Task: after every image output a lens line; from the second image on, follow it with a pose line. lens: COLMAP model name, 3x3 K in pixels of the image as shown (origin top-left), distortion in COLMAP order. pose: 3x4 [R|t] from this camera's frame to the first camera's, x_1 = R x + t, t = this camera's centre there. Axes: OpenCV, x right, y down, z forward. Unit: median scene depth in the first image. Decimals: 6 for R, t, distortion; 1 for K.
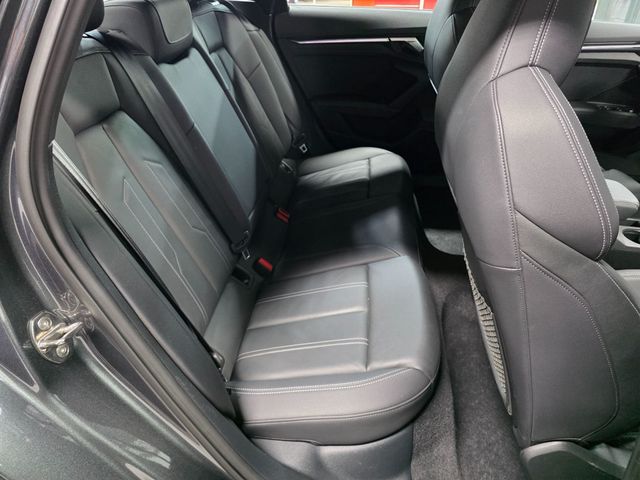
lens RADIAL K [[435.1, 0, 319.1], [0, 435.1, 243.4], [0, 0, 1]] dist [0.034288, -0.035911]
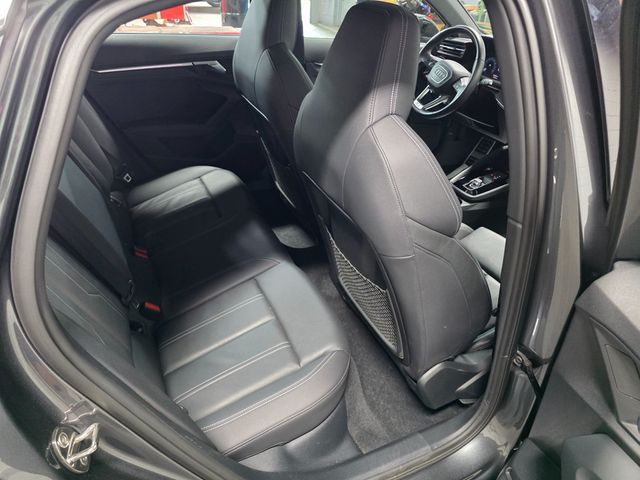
lens RADIAL K [[435.1, 0, 316.3], [0, 435.1, 237.9], [0, 0, 1]] dist [0.034288, -0.035911]
pose [[0.858796, -0.239158, 0.453071, -0.227864], [0.236377, 0.969568, 0.063744, -0.083383], [-0.454528, 0.052352, 0.889193, -0.061690]]
